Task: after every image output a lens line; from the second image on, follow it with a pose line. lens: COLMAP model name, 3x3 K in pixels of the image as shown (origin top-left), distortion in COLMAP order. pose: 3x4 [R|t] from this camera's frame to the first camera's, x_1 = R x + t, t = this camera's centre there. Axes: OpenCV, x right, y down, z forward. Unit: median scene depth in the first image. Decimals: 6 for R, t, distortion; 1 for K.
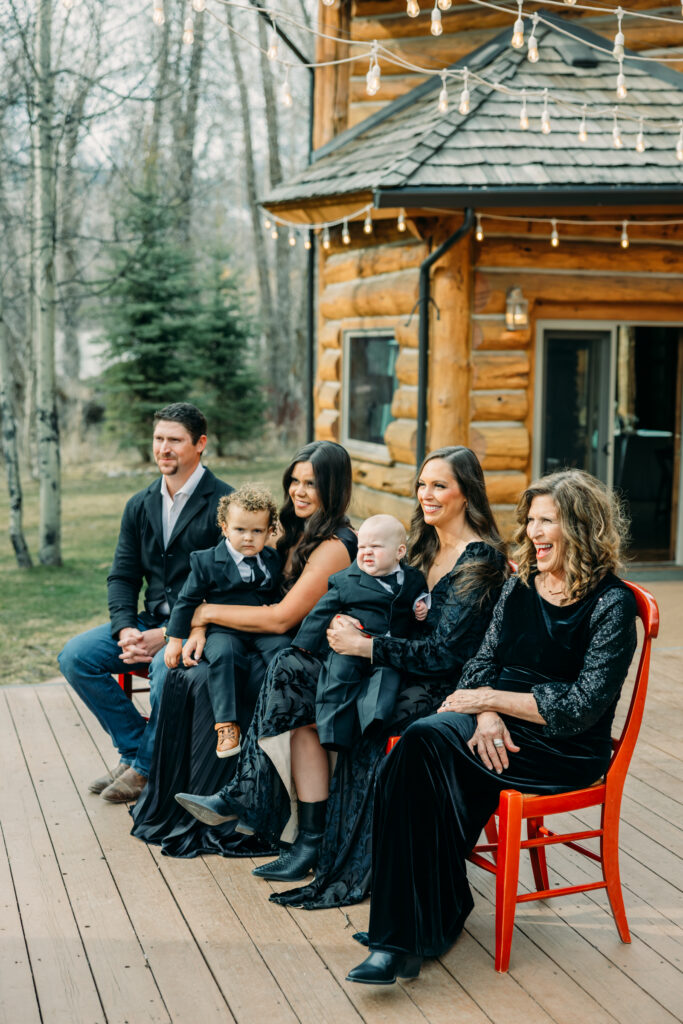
lens RADIAL K [[1536.1, 0, 340.7], [0, 1536.1, 508.5], [0, 0, 1]] dist [0.006815, 0.000000]
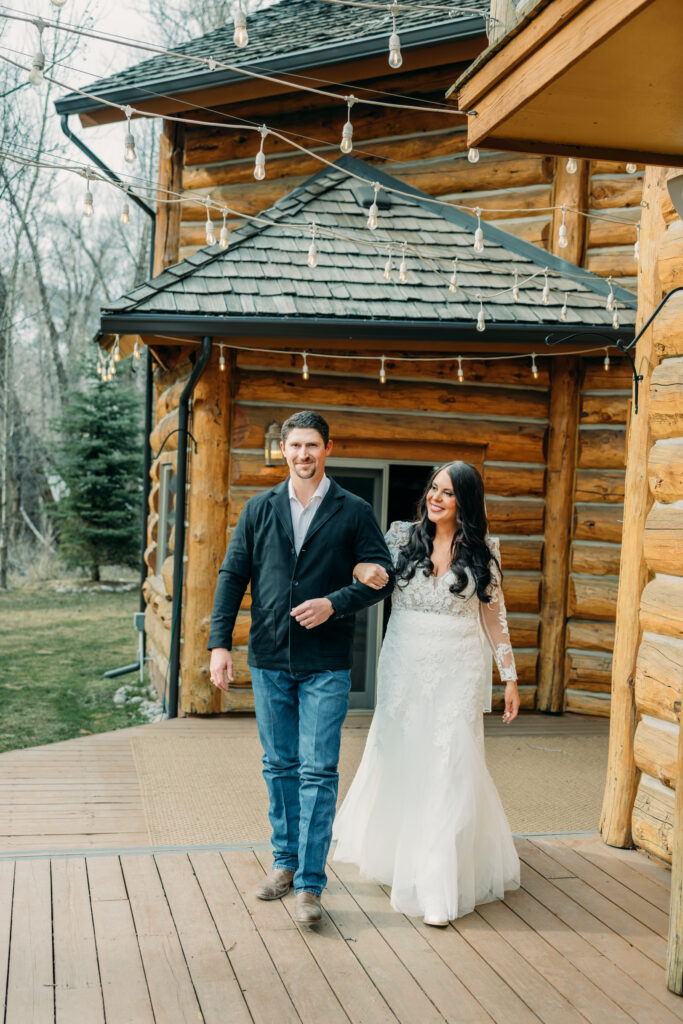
lens RADIAL K [[1260.0, 0, 317.7], [0, 1260.0, 532.4], [0, 0, 1]] dist [-0.016698, 0.000000]
pose [[0.998899, 0.029246, -0.036670, 0.171333], [-0.031653, 0.997258, -0.066898, -0.022054], [0.034613, 0.067985, 0.997086, 0.212073]]
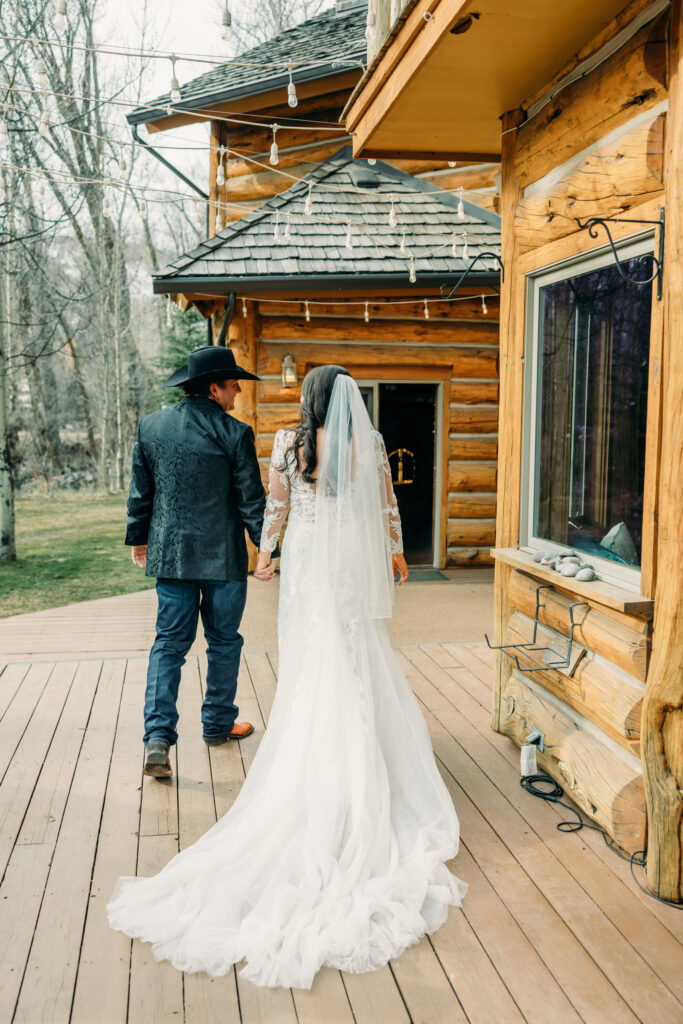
lens RADIAL K [[1005.7, 0, 309.4], [0, 1005.7, 506.3], [0, 0, 1]] dist [-0.013244, 0.000000]
pose [[0.993989, 0.005264, -0.109349, 0.223878], [-0.005494, 0.999983, -0.001798, -0.013930], [0.109338, 0.002388, 0.994002, 0.156016]]
